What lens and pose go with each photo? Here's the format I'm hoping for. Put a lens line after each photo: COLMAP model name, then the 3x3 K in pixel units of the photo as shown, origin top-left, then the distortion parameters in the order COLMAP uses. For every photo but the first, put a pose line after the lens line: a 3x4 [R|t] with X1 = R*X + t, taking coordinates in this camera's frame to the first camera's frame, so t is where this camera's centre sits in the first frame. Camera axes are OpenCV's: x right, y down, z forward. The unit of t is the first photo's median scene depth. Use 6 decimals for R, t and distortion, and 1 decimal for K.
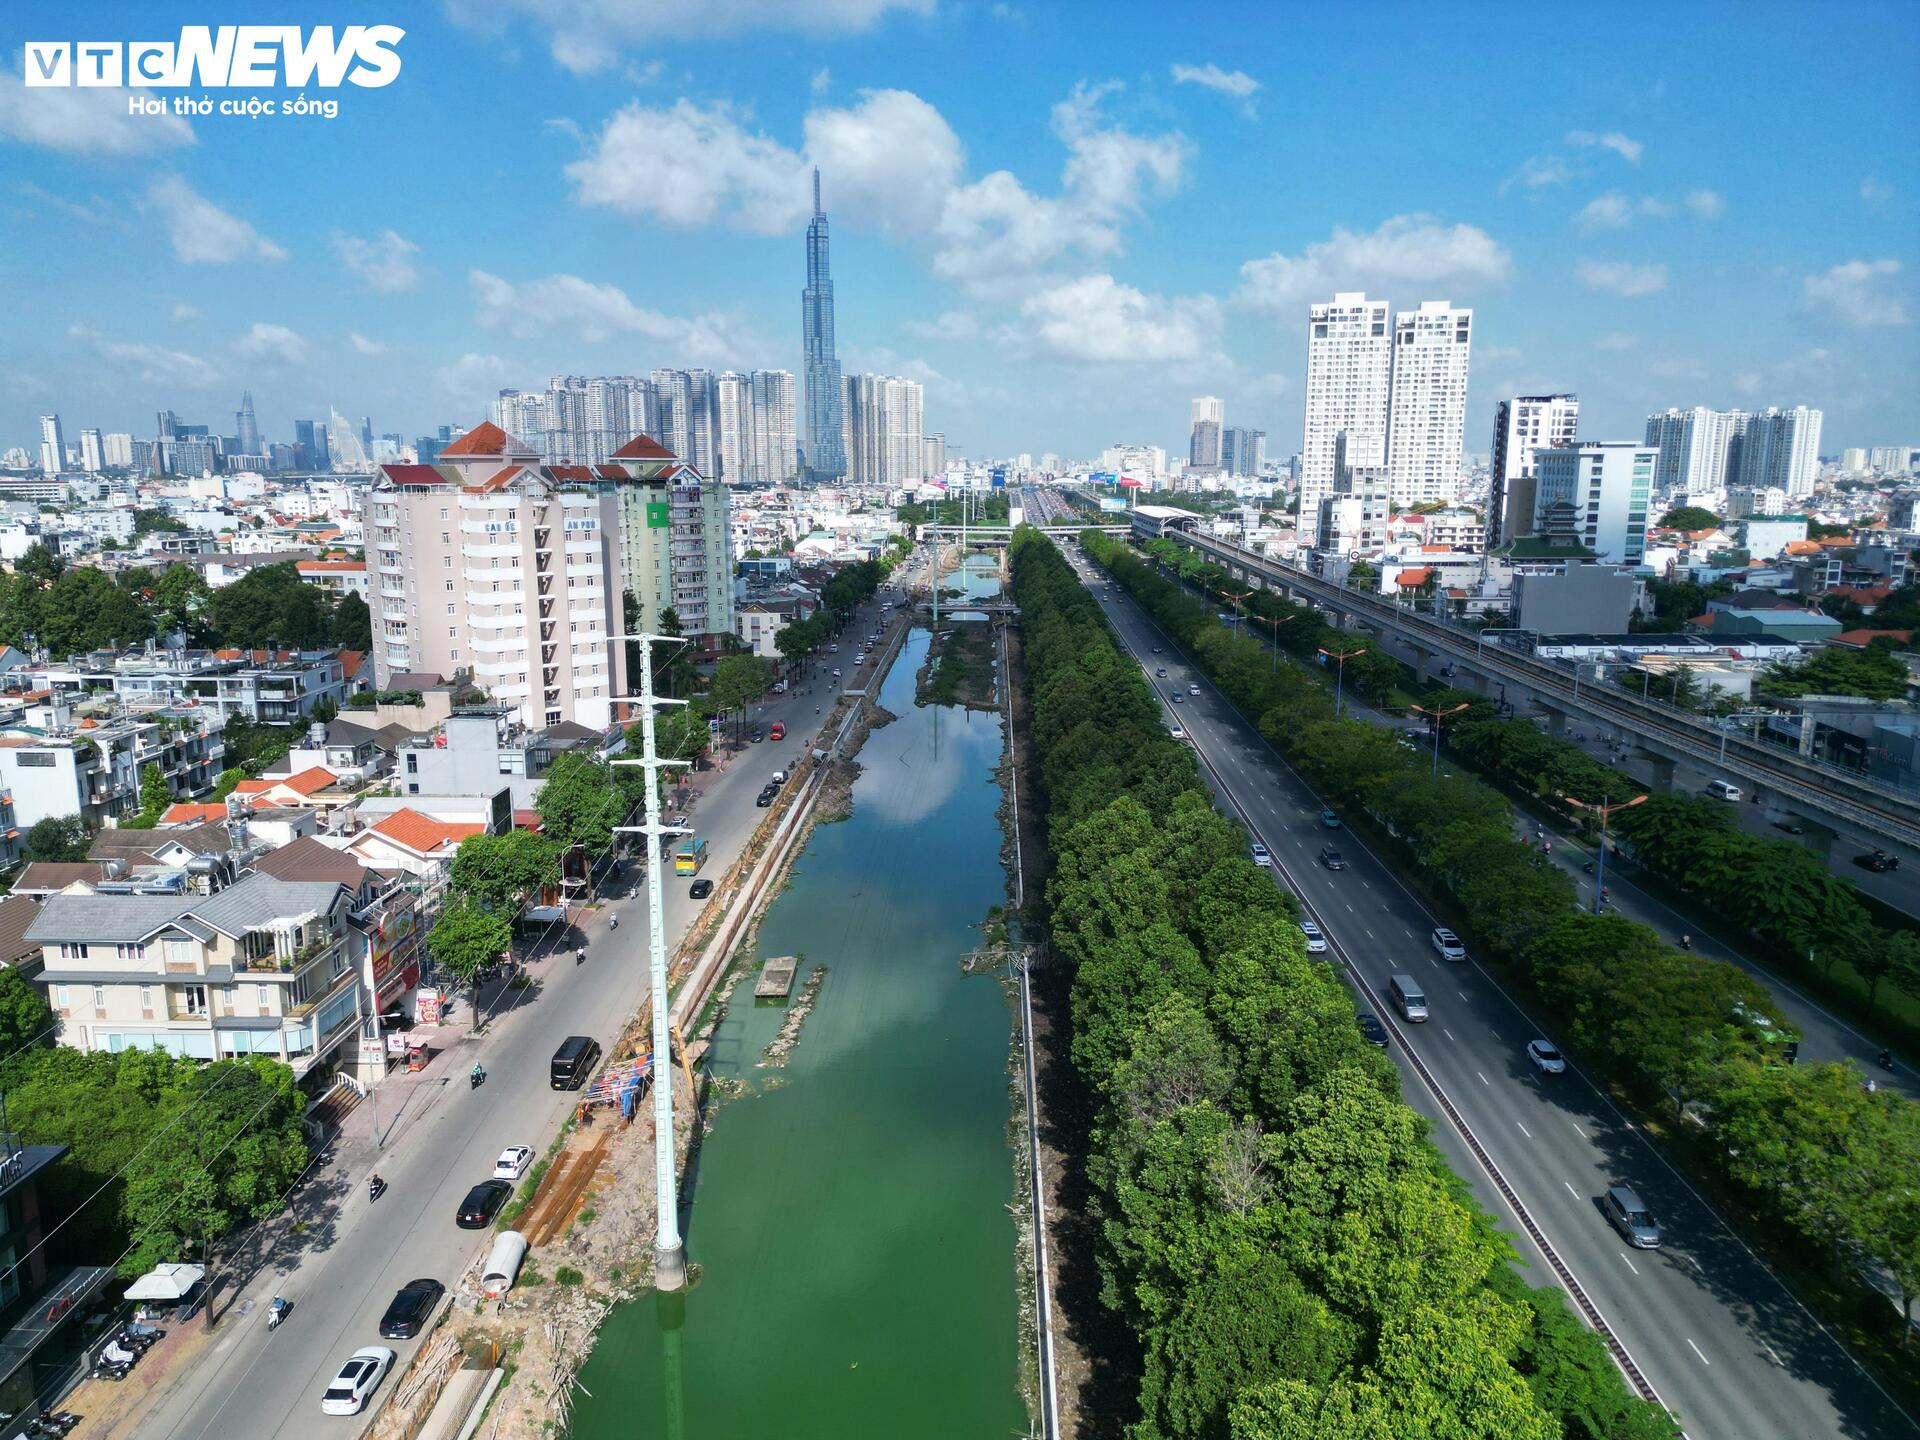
lens RADIAL K [[1344.9, 0, 958.5], [0, 1344.9, 717.7], [0, 0, 1]] dist [0.030833, 0.000555]
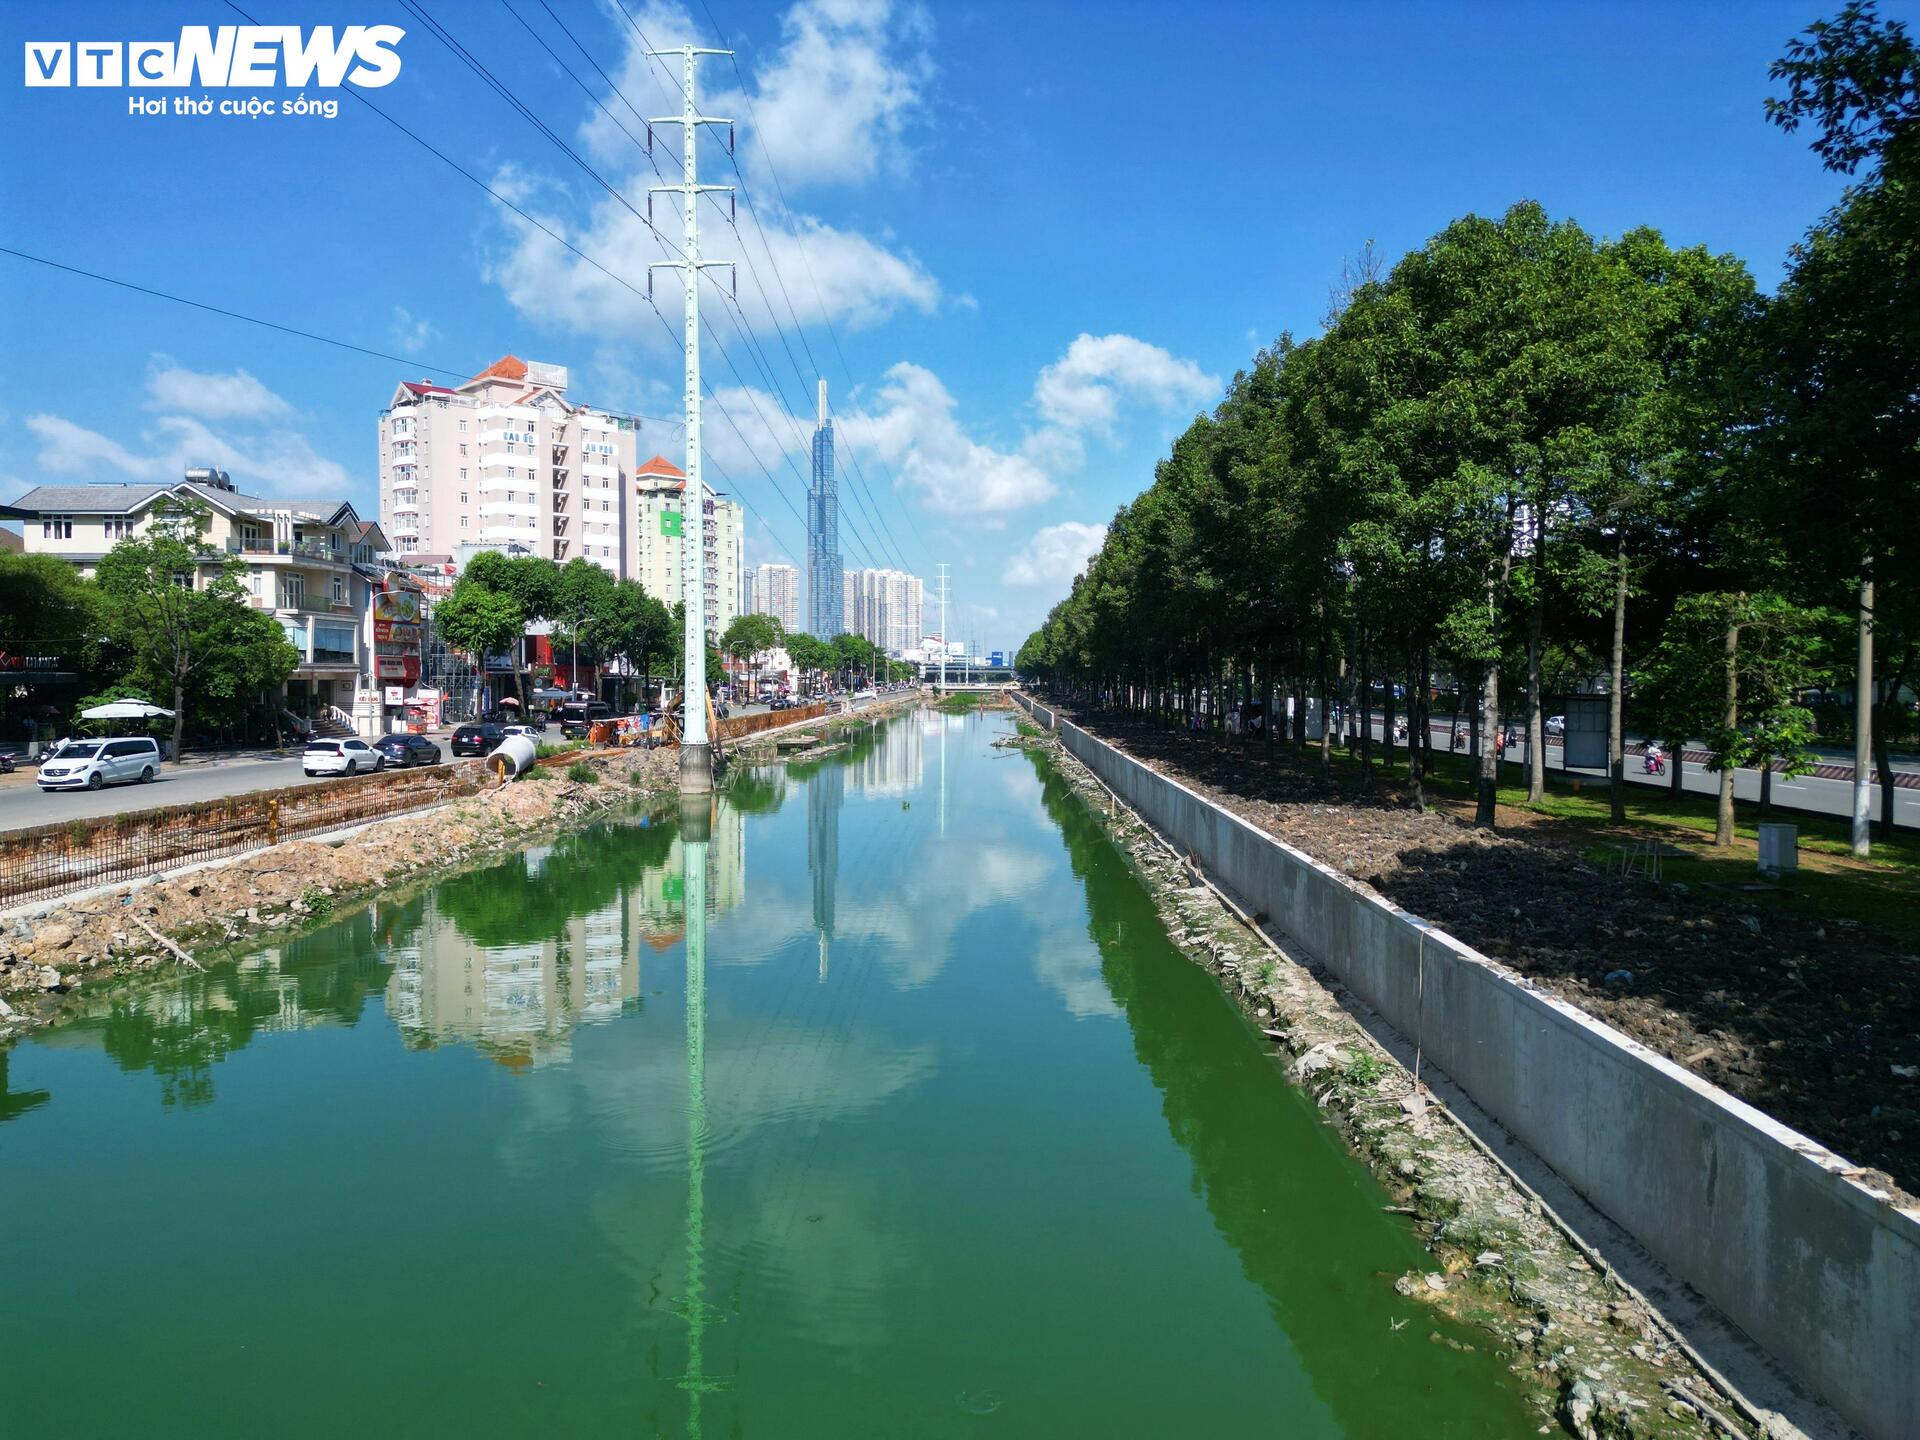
lens RADIAL K [[1344.9, 0, 961.9], [0, 1344.9, 723.7], [0, 0, 1]] dist [0.030833, 0.000555]
pose [[0.999989, 0.001952, 0.004265, -0.016383], [-0.001290, 0.988669, -0.150108, 0.212058], [-0.004509, 0.150101, 0.988660, 0.045897]]
